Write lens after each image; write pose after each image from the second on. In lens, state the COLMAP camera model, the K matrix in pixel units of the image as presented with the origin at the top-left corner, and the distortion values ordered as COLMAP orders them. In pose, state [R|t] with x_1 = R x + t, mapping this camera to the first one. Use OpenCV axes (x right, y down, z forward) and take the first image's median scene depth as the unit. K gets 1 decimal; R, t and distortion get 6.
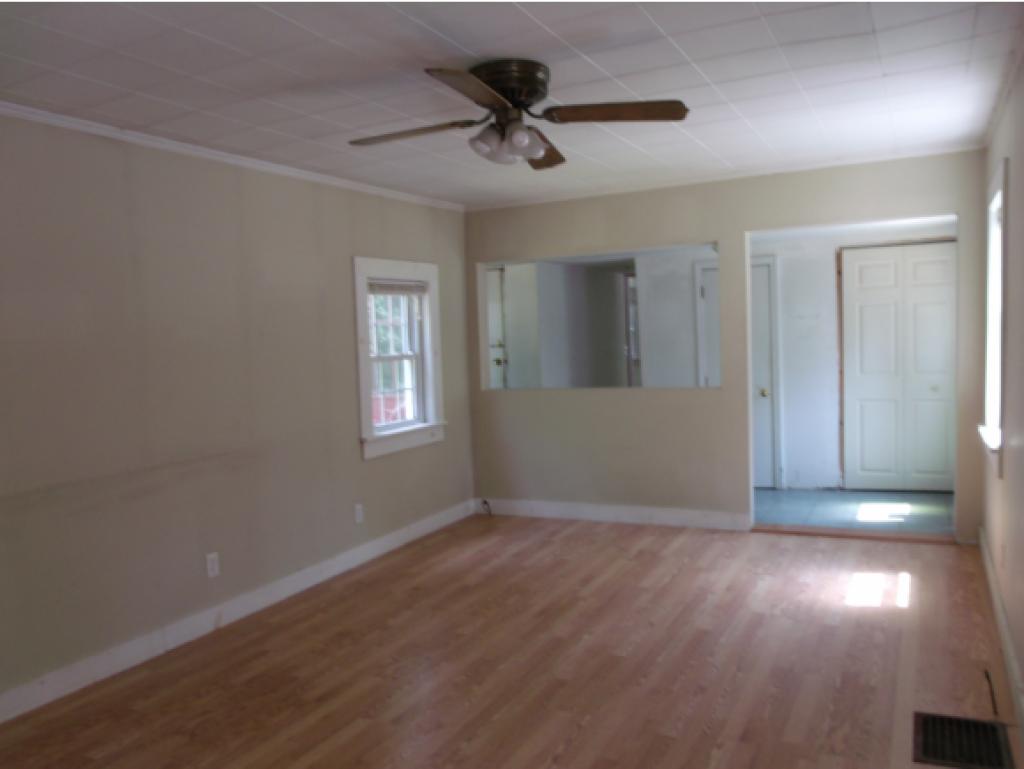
lens RADIAL K [[818.5, 0, 517.5], [0, 818.5, 388.7], [0, 0, 1]] dist [-0.034711, 0.022703]
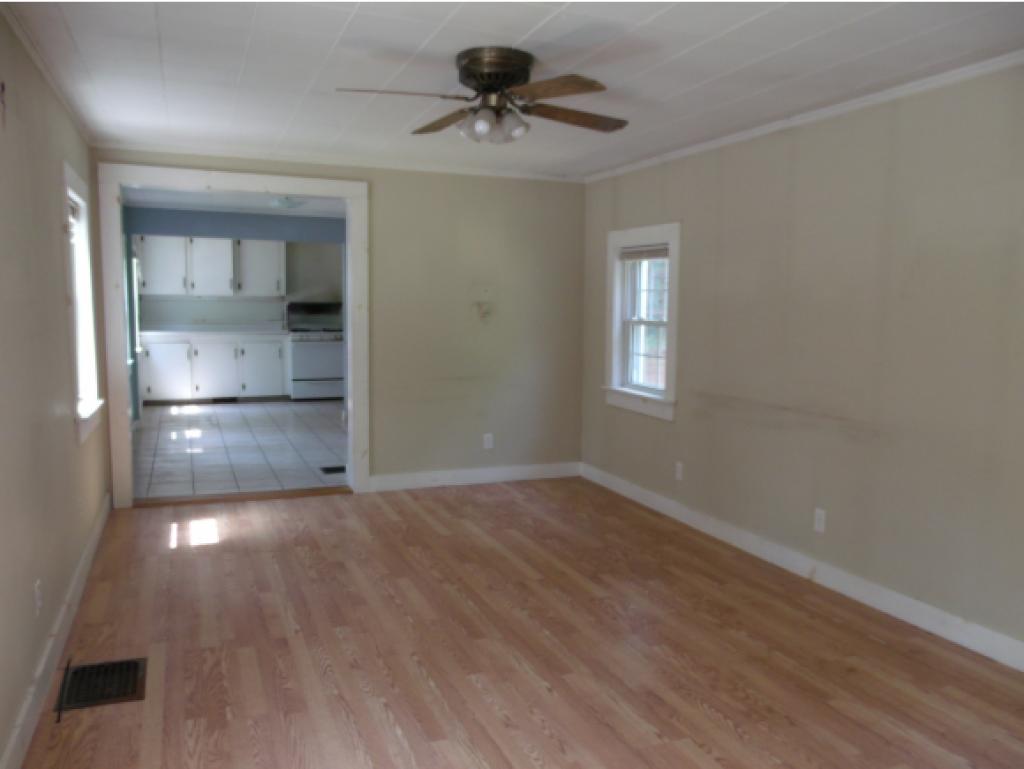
lens RADIAL K [[818.5, 0, 516.3], [0, 818.5, 380.2], [0, 0, 1]] dist [-0.034711, 0.022703]
pose [[-0.654831, 0.107500, -0.748091, 0.758326], [-0.035233, 0.984414, 0.172301, -0.146144], [0.754953, 0.139185, -0.640838, 1.637229]]
